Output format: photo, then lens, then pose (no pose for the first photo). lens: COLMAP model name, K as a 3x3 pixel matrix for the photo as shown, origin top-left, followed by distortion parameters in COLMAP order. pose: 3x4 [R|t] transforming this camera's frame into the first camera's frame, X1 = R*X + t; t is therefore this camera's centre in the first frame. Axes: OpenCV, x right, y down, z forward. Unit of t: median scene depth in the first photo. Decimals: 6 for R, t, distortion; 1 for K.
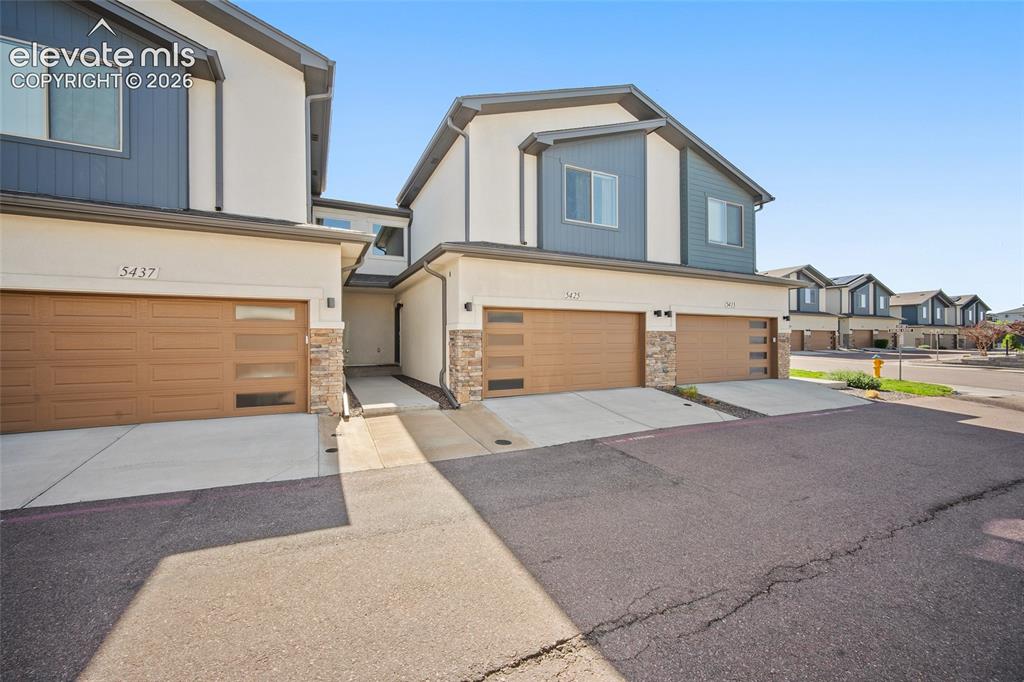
lens RADIAL K [[403.9, 0, 491.4], [0, 403.9, 340.6], [0, 0, 1]] dist [-0.007349, 0.001792]
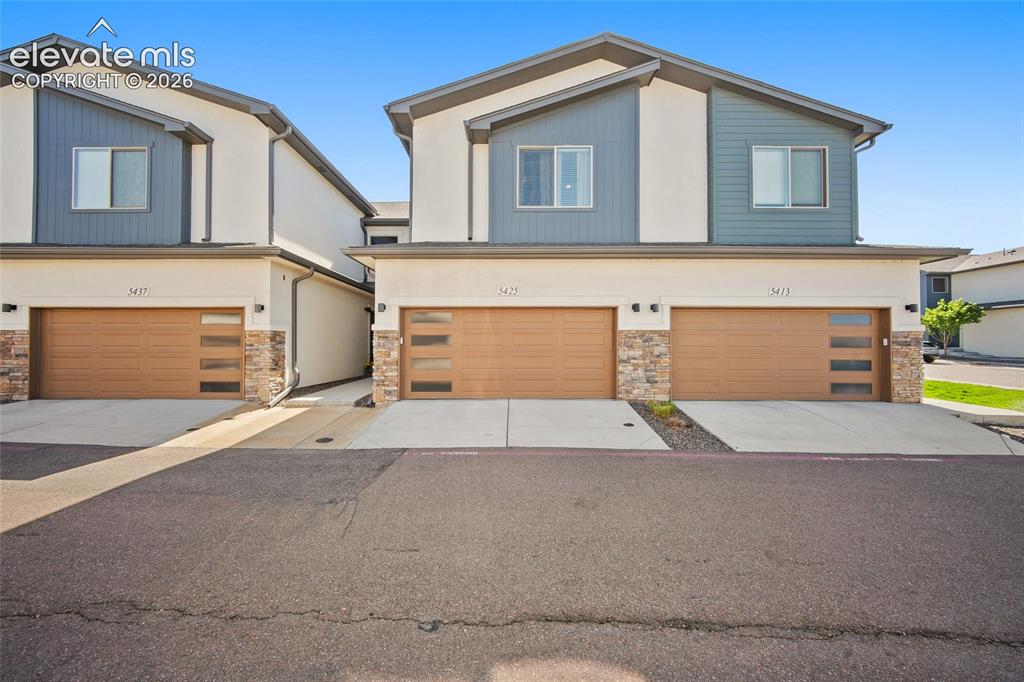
lens RADIAL K [[403.9, 0, 506.5], [0, 403.9, 342.7], [0, 0, 1]] dist [-0.007349, 0.001792]
pose [[0.897377, 0.001114, -0.441263, 0.554013], [-0.004442, 0.999969, -0.006508, 0.008035], [0.441242, 0.007800, 0.897354, 0.183584]]
